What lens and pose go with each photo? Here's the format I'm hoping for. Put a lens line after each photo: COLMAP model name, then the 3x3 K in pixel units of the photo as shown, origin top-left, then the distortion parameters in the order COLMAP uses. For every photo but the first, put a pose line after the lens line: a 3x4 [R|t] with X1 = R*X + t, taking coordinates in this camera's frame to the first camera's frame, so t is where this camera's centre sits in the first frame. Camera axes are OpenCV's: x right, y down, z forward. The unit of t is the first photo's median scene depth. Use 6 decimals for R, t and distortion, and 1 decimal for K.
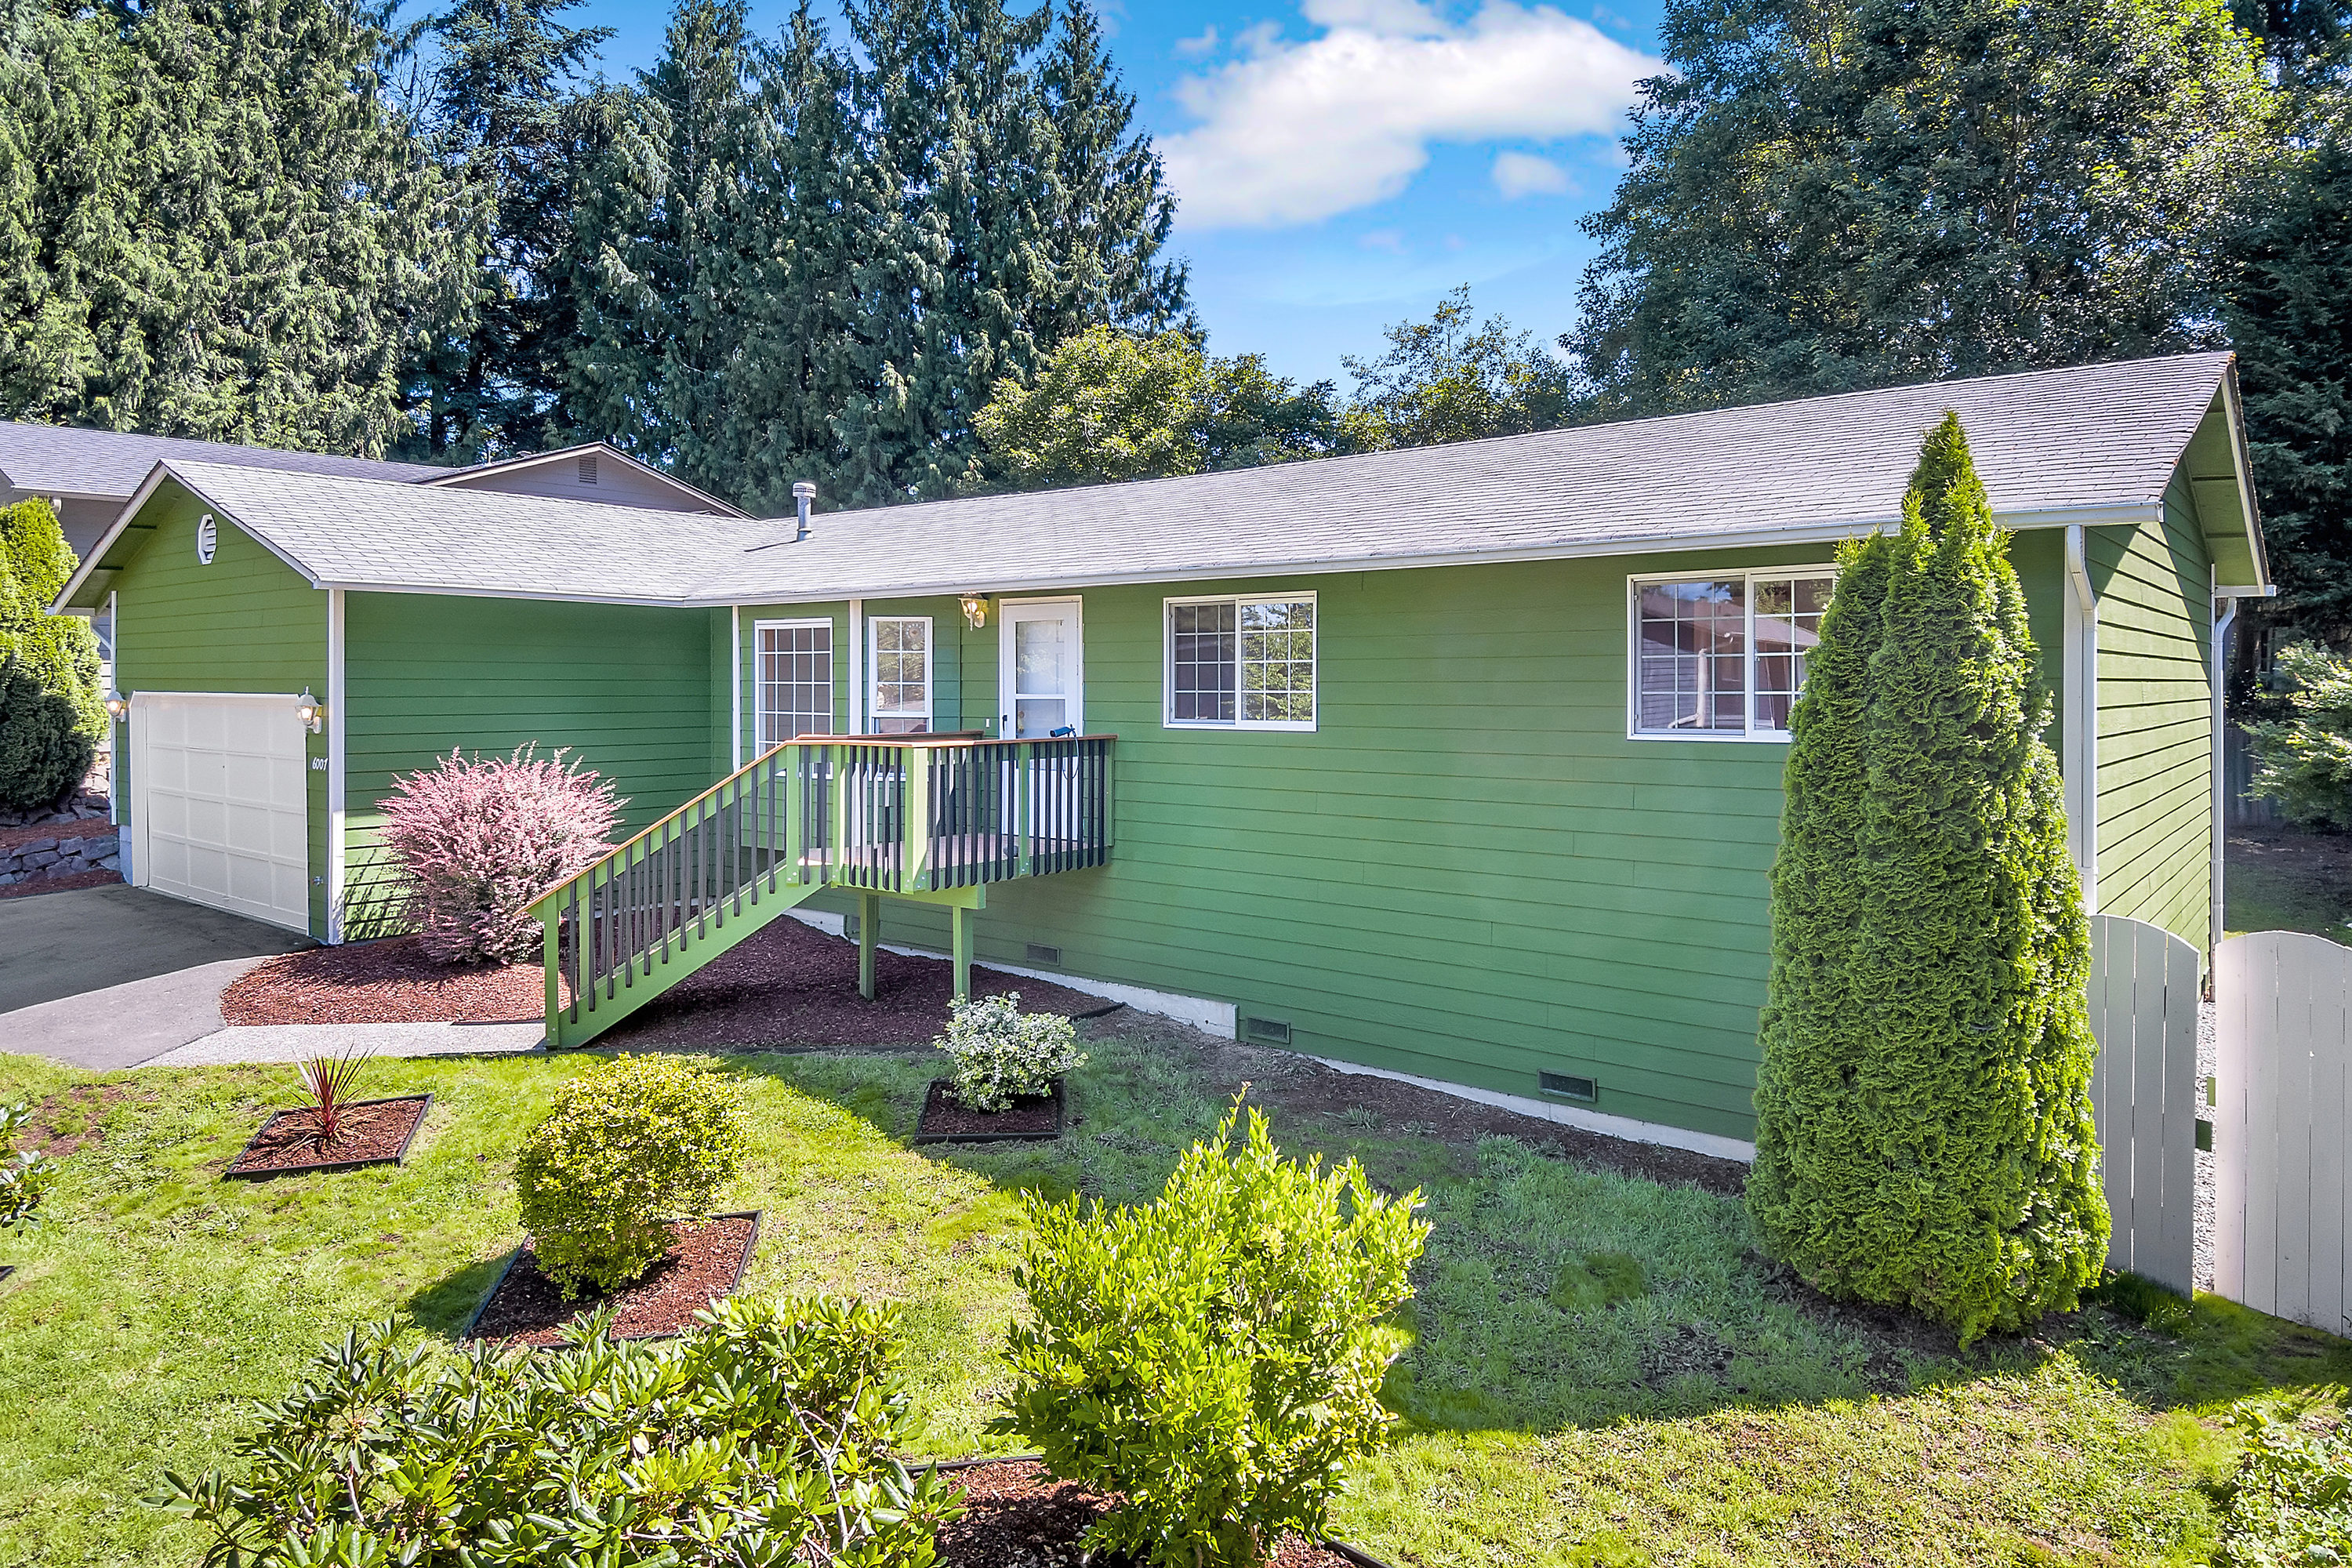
lens RADIAL K [[1444.7, 0, 1231.9], [0, 1444.7, 751.7], [0, 0, 1]] dist [0.056751, -0.087290]
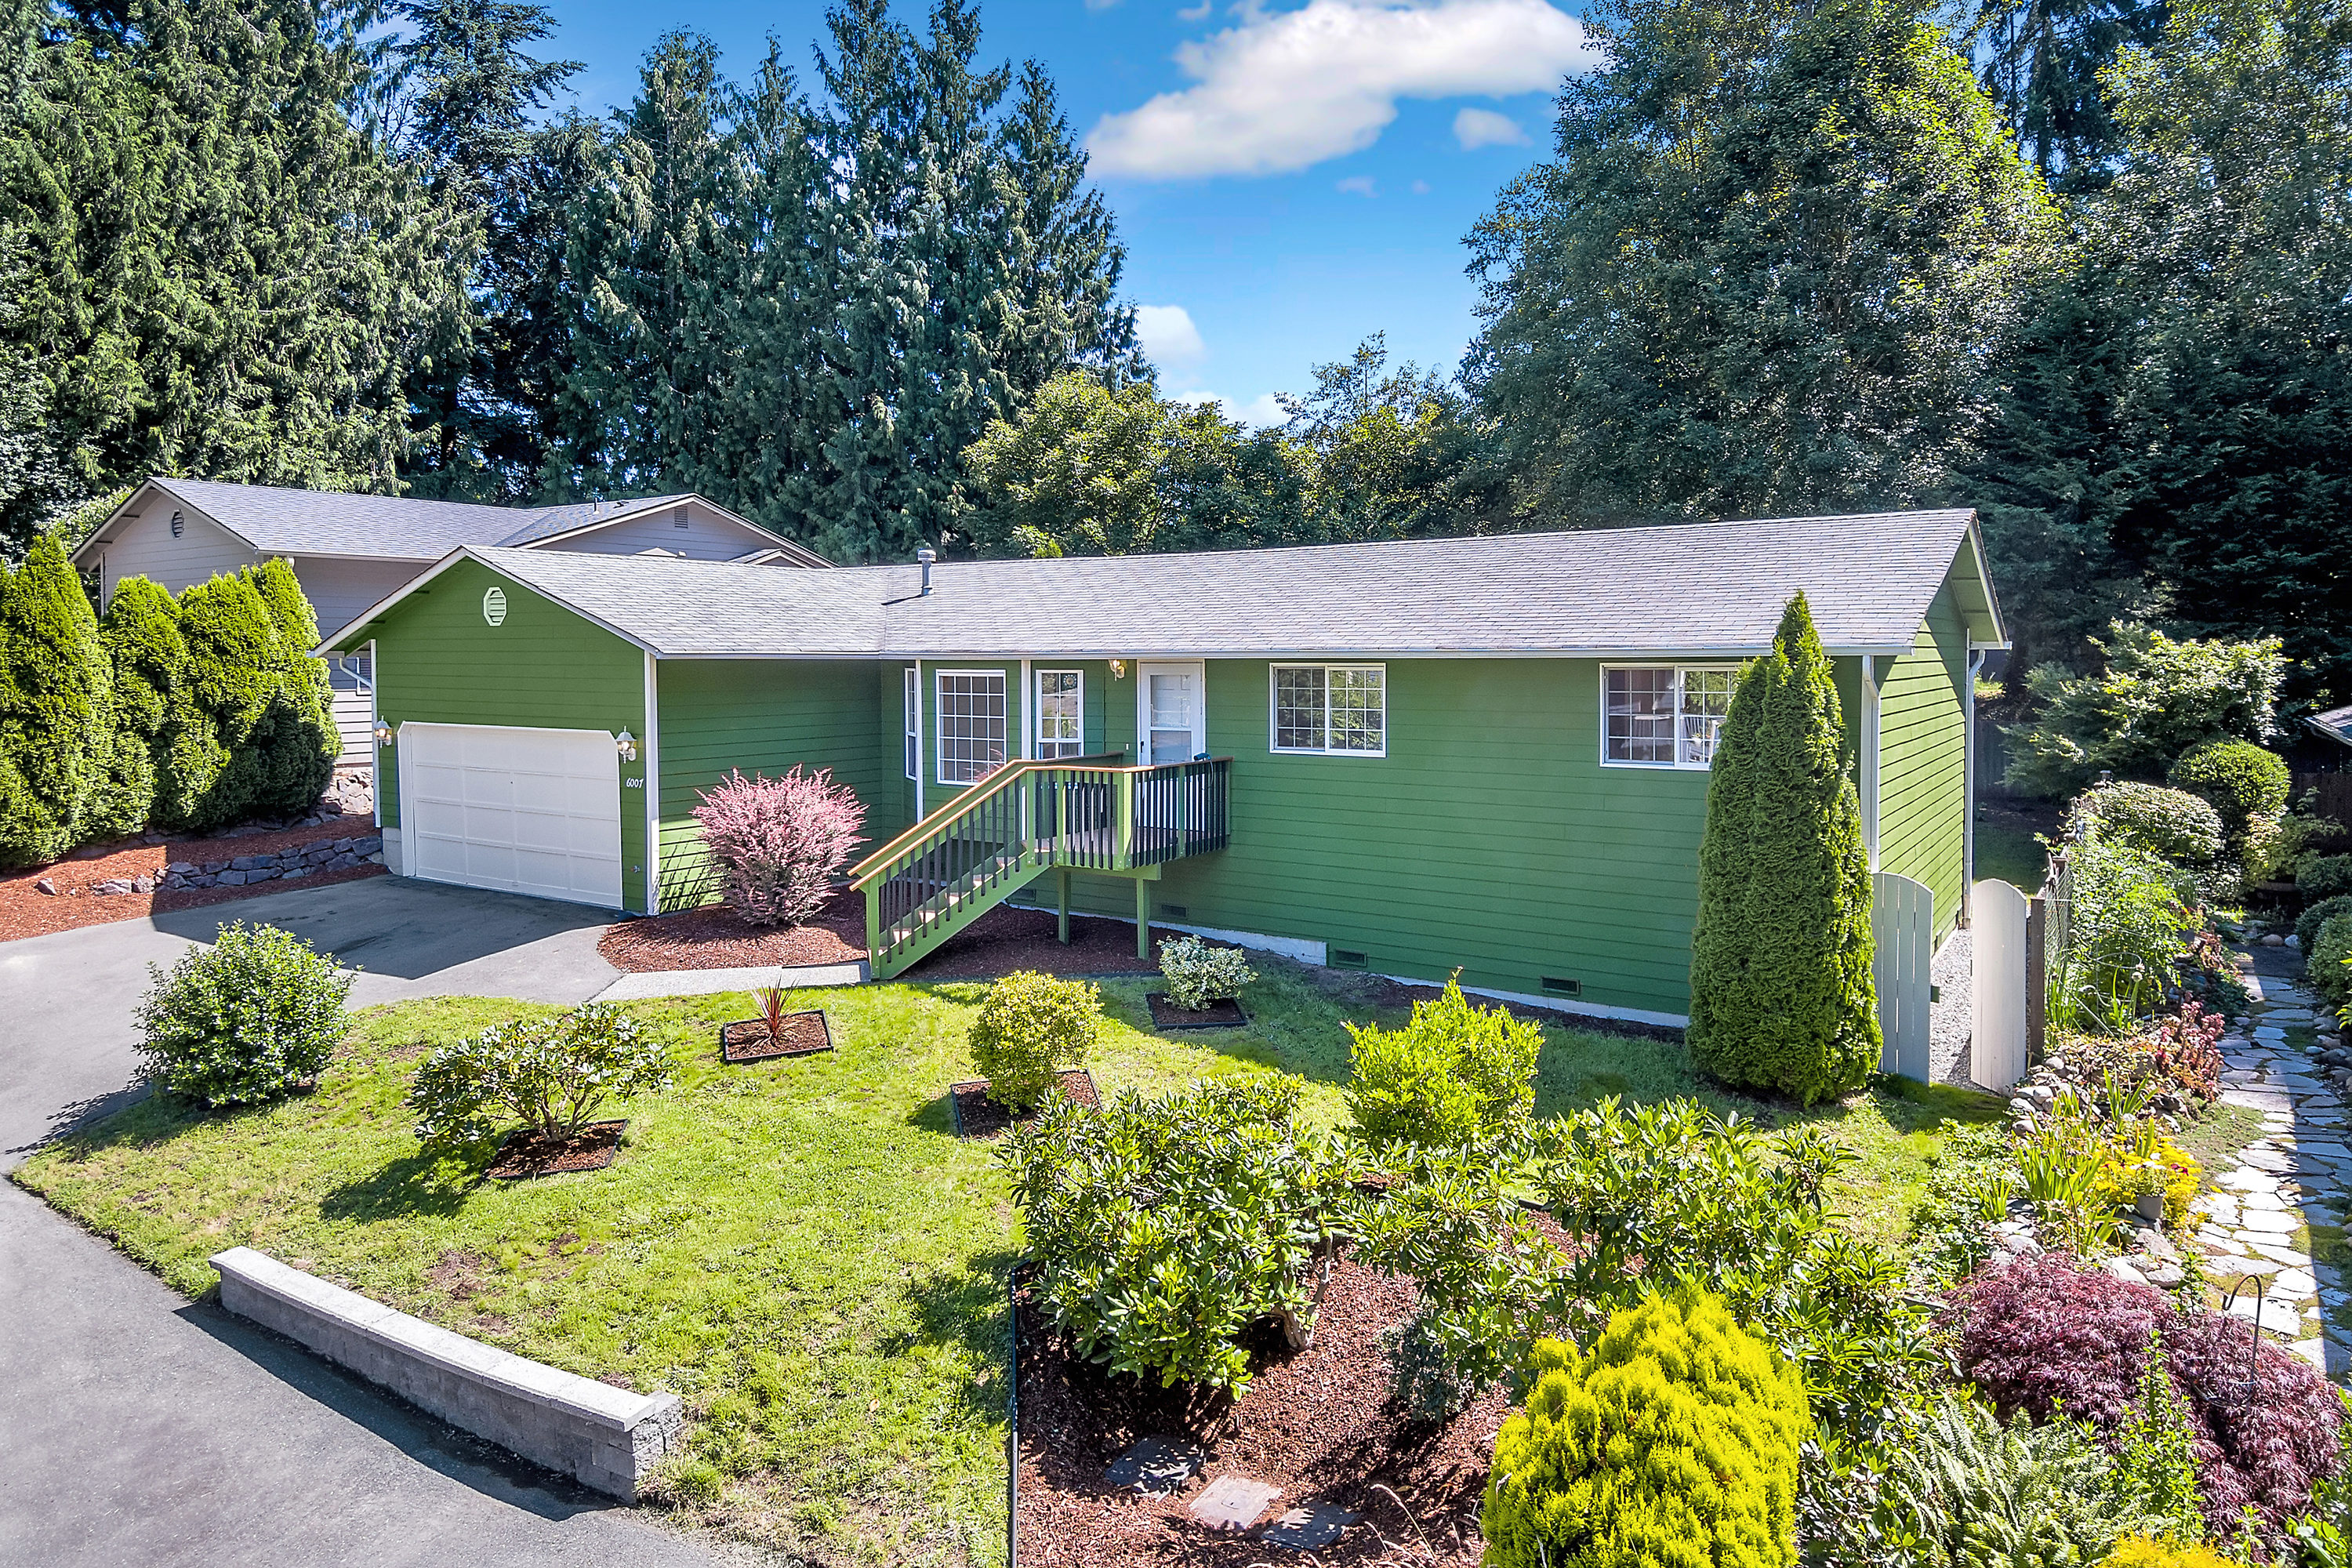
lens RADIAL K [[1407.4, 0, 1231.1], [0, 1407.4, 773.8], [0, 0, 1]] dist [0.060083, -0.073981]
pose [[0.995857, -0.011428, 0.090213, -0.070272], [0.008129, 0.999287, 0.036858, -0.015943], [-0.090569, -0.035972, 0.995240, -0.131354]]
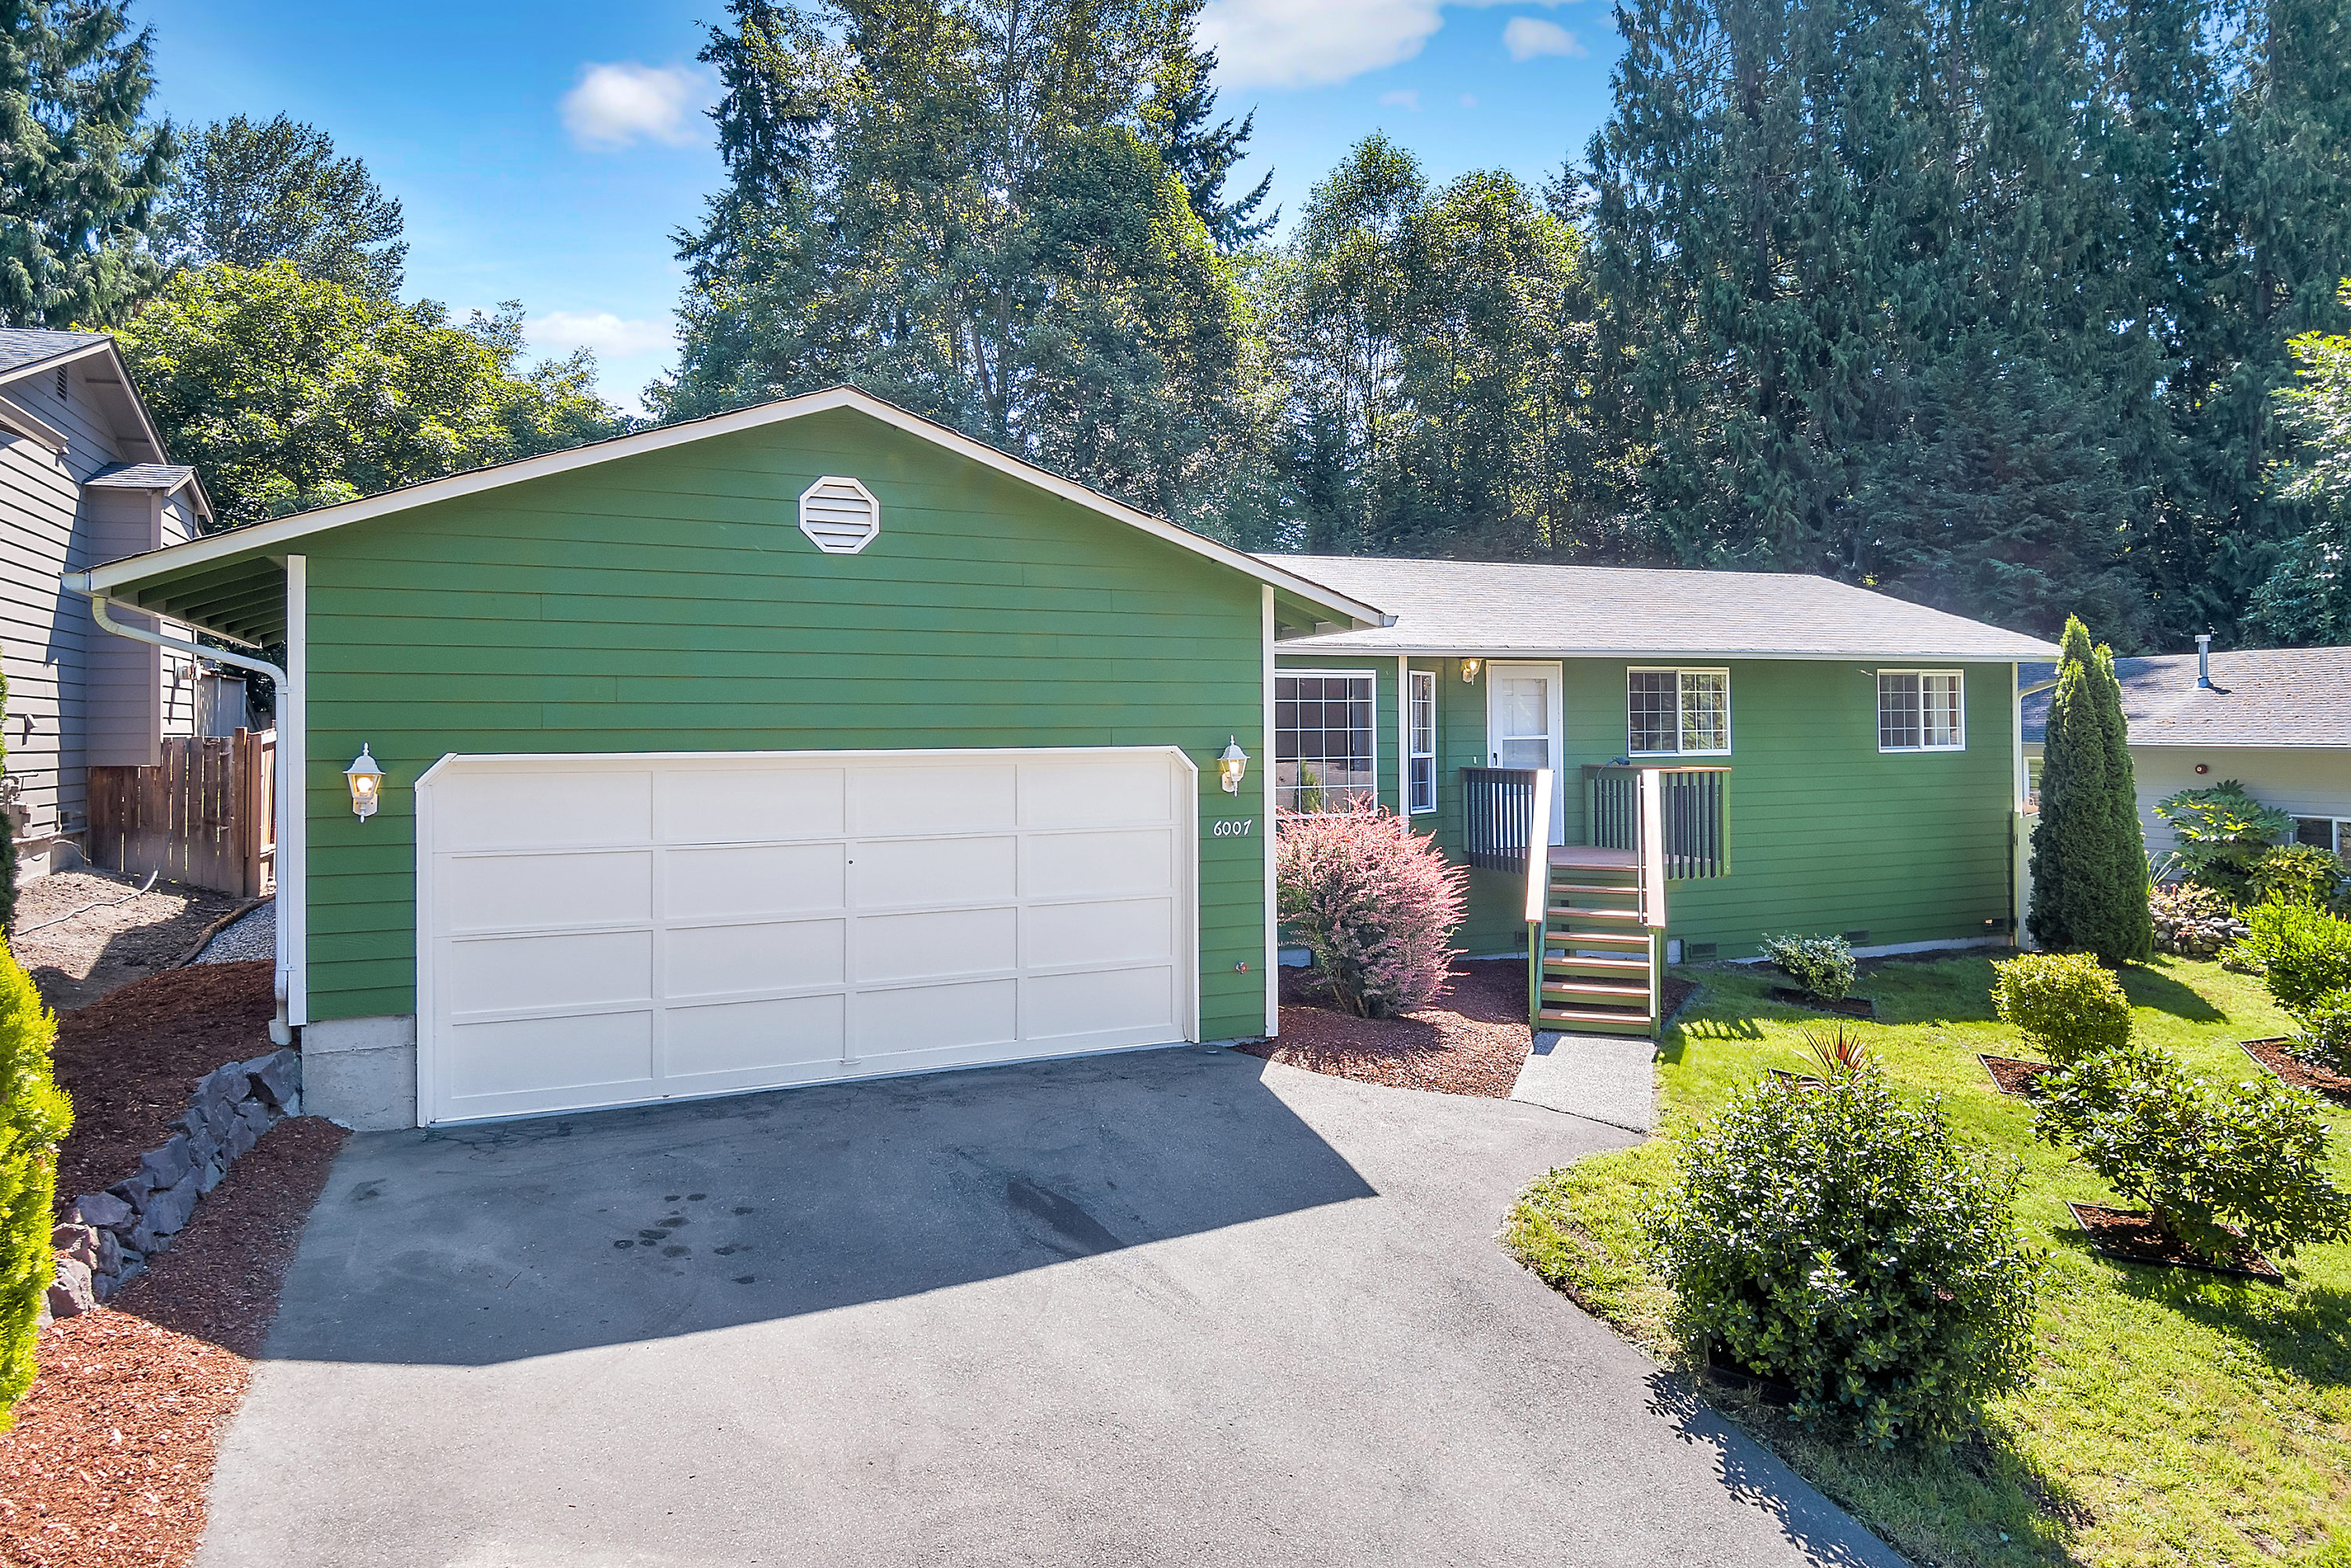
lens RADIAL K [[1401.1, 0, 1223.9], [0, 1401.1, 738.9], [0, 0, 1]] dist [0.068484, -0.089475]
pose [[0.472276, -0.011788, 0.881372, -0.486507], [0.047531, 0.998796, -0.012110, -0.012222], [-0.880168, 0.047612, 0.472268, 0.227000]]
